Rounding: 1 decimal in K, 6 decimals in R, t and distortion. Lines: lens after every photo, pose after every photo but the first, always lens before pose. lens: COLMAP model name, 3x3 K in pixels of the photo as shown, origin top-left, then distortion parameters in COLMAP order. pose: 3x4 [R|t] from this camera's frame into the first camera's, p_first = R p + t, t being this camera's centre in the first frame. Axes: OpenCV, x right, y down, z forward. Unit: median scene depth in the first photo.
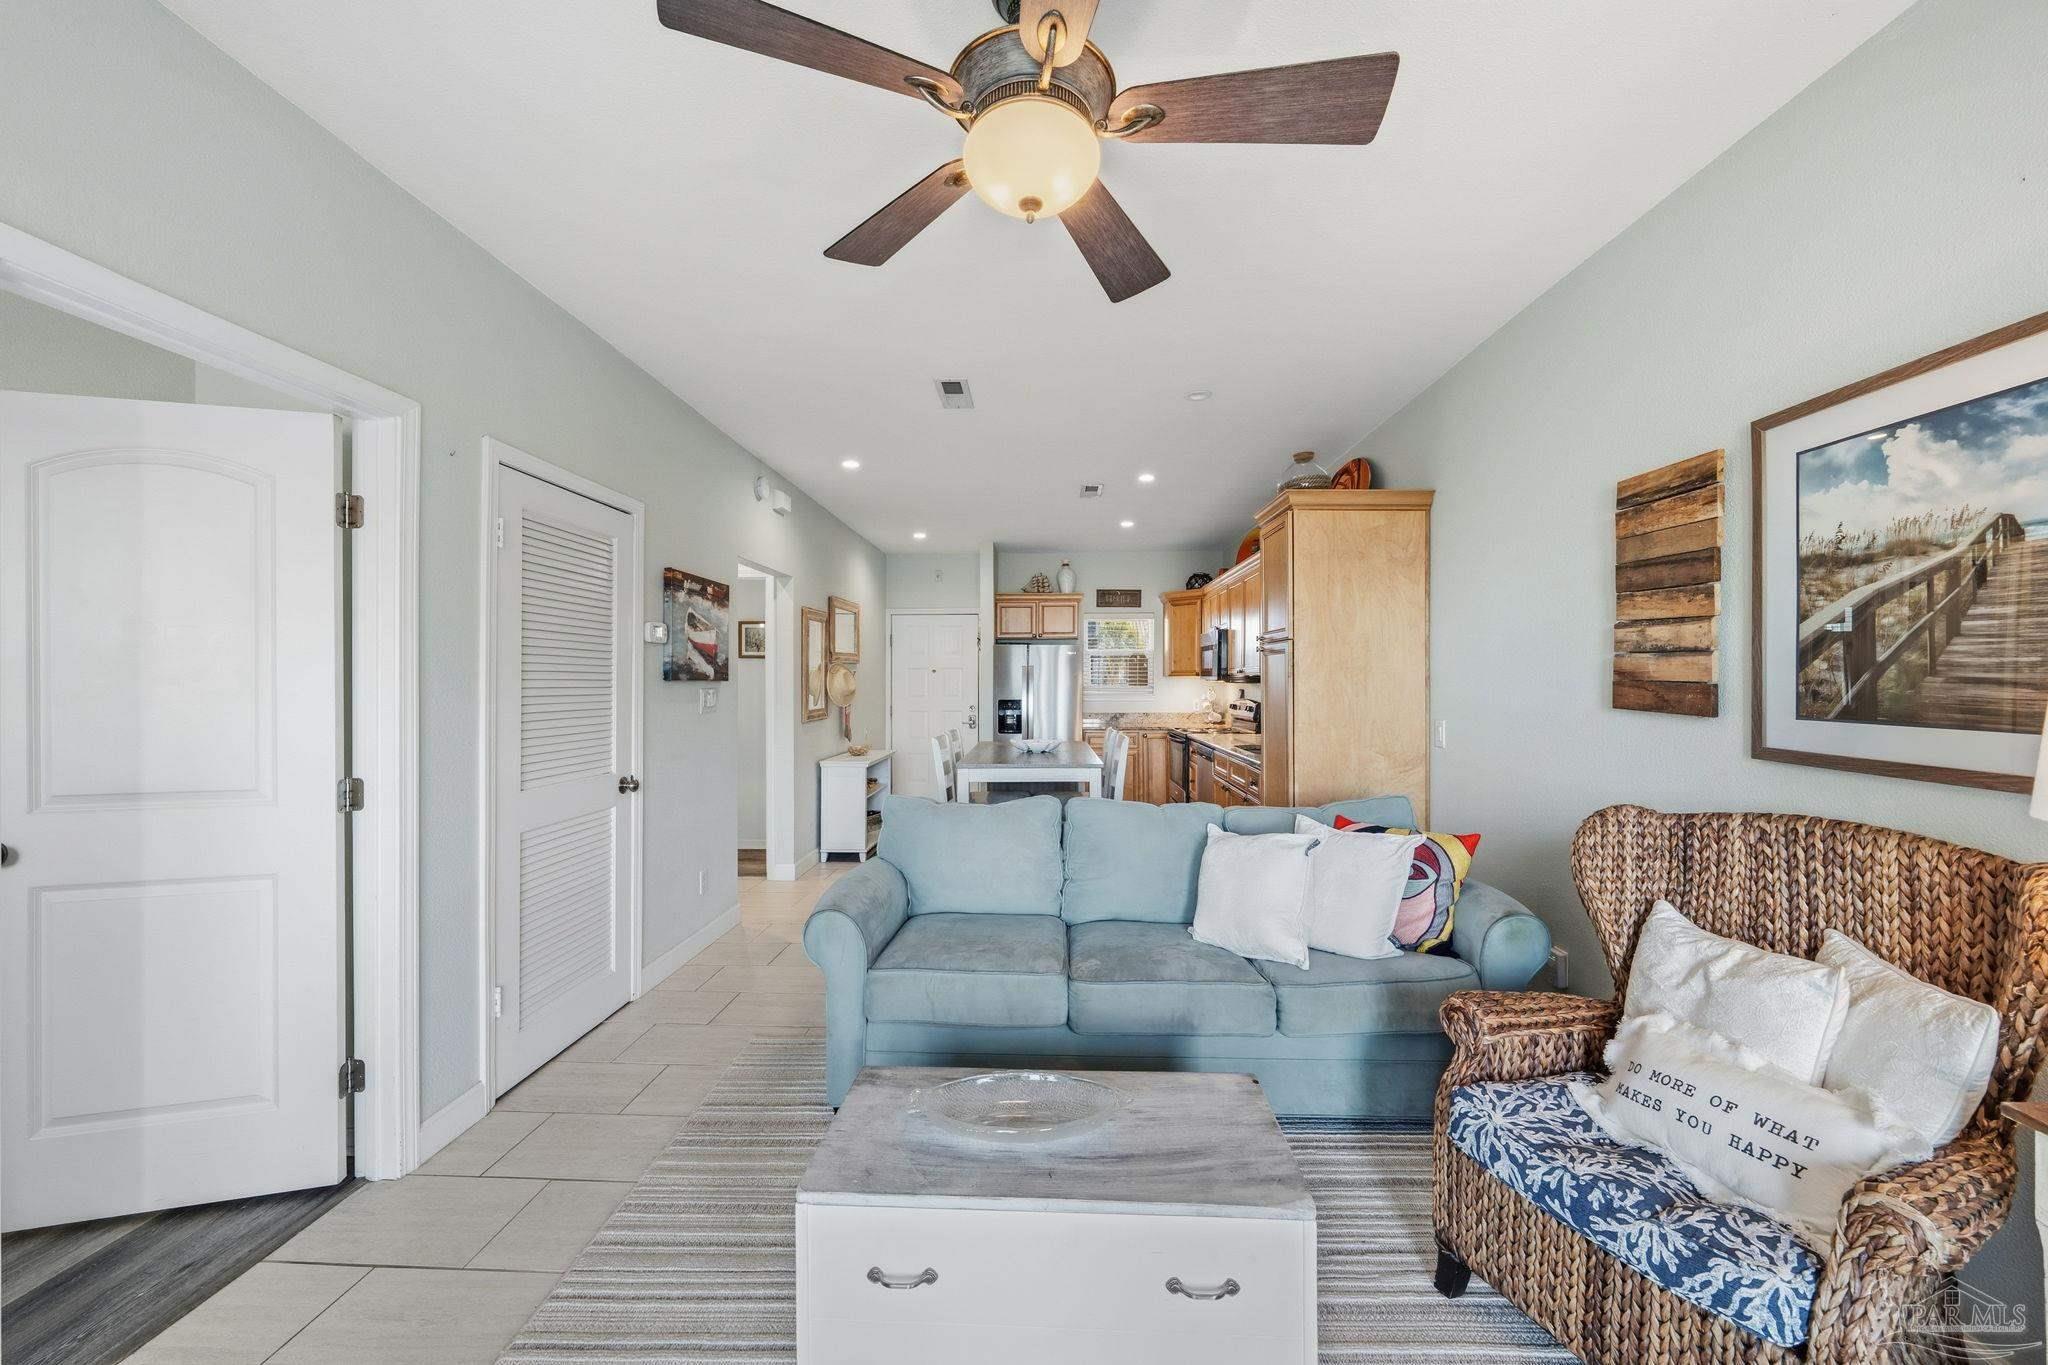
lens RADIAL K [[772.7, 0, 1027.9], [0, 772.7, 676.6], [0, 0, 1]] dist [0.000199, -0.000174]
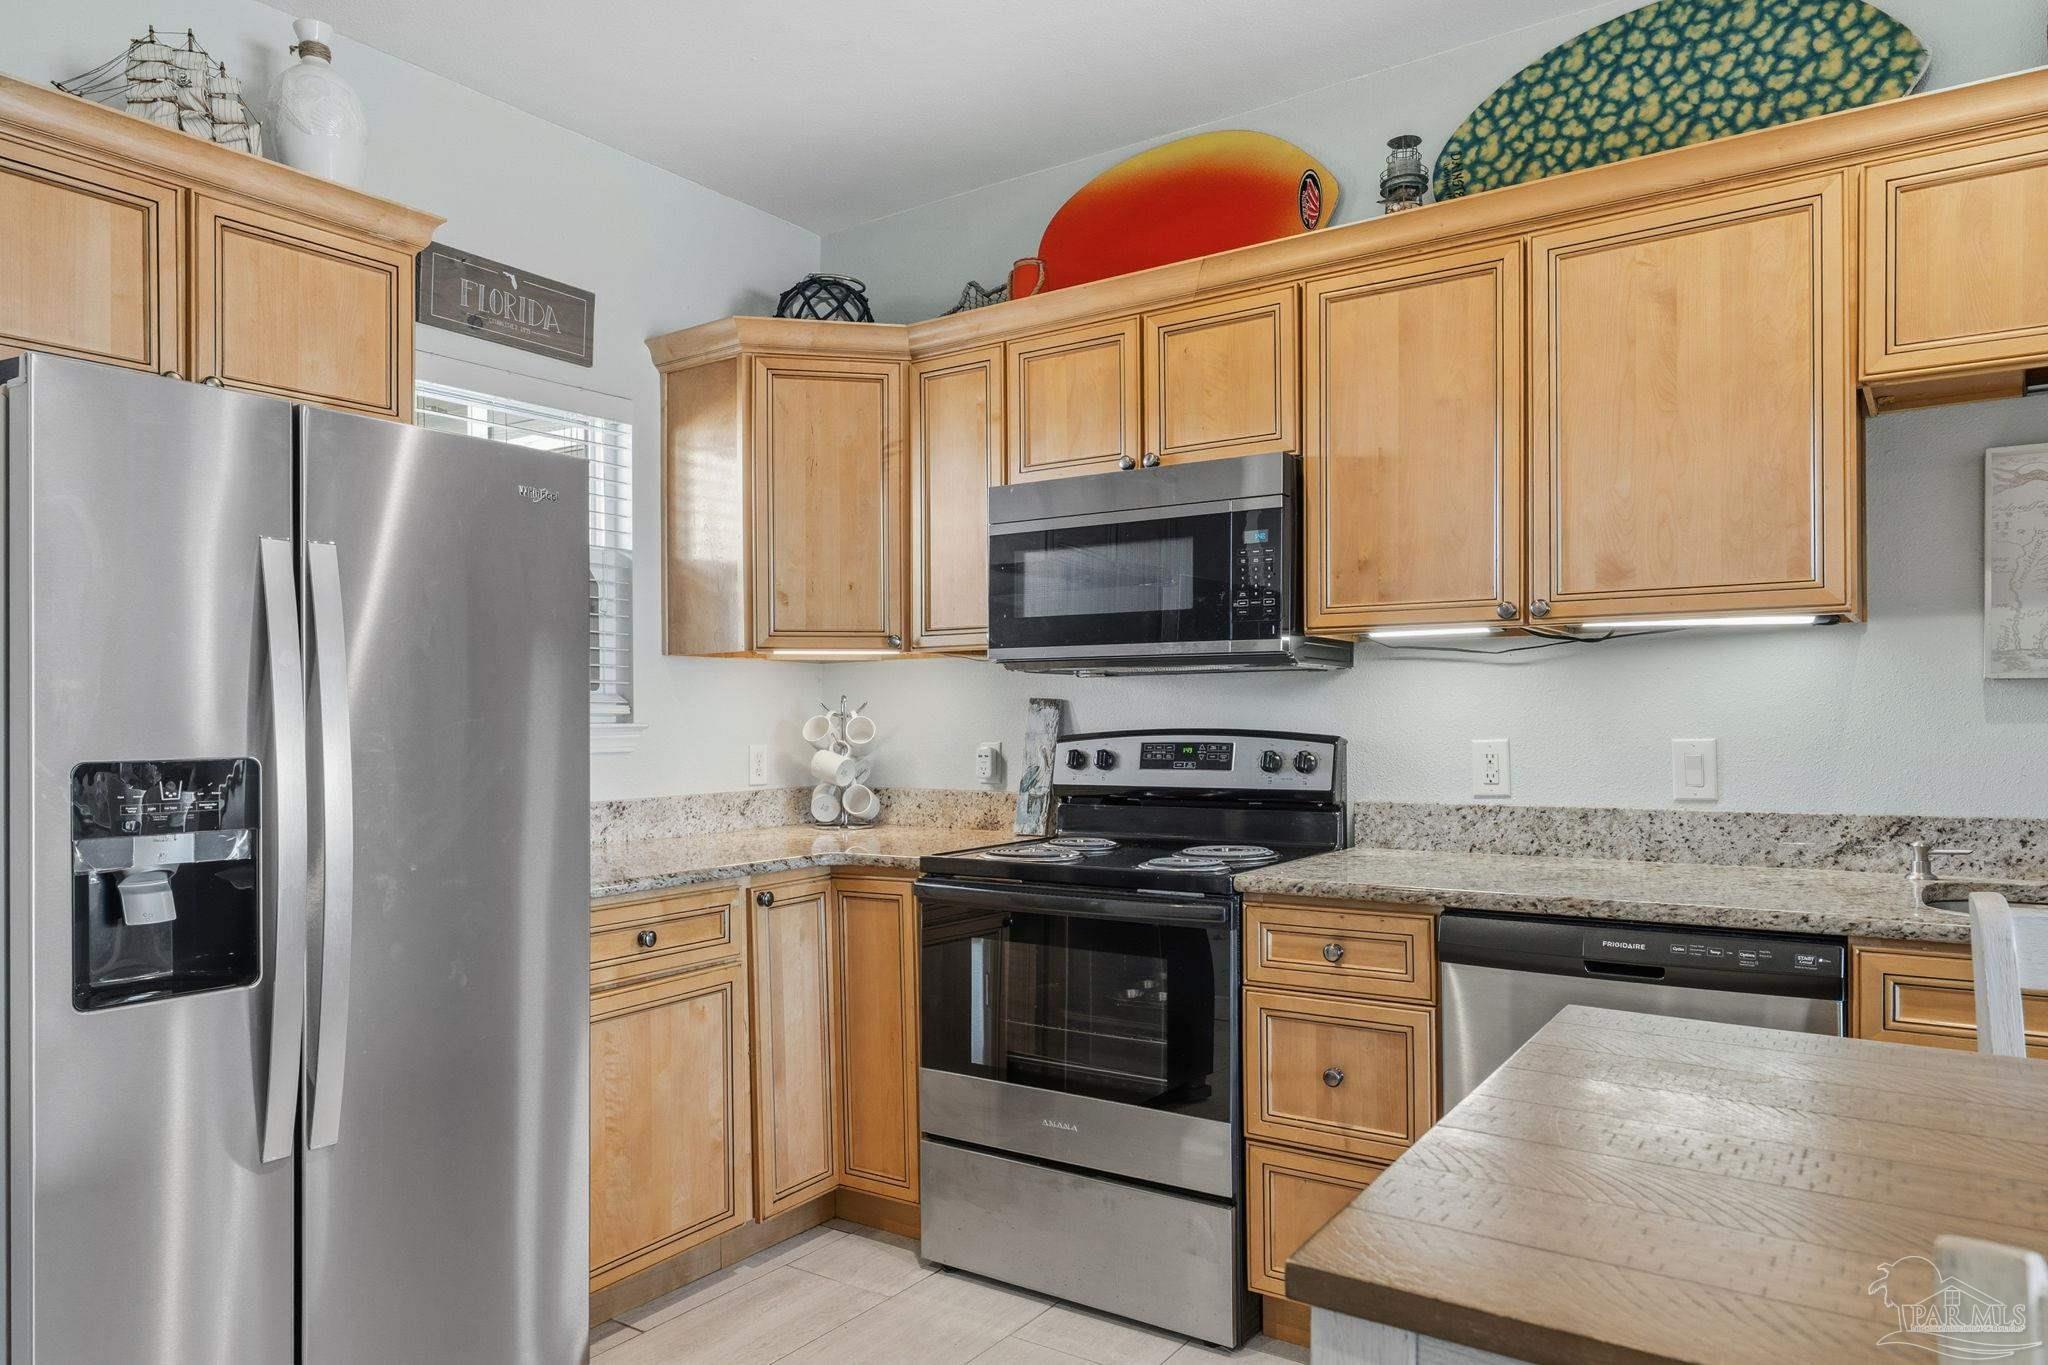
lens RADIAL K [[1322.2, 0, 1023.1], [0, 1322.2, 720.9], [0, 0, 1]] dist [0.003115, -0.002052]
pose [[0.531851, -0.004857, 0.846824, -0.144958], [0.002448, 0.999988, 0.004198, 0.021517], [-0.846834, -0.000160, 0.531857, 0.724682]]
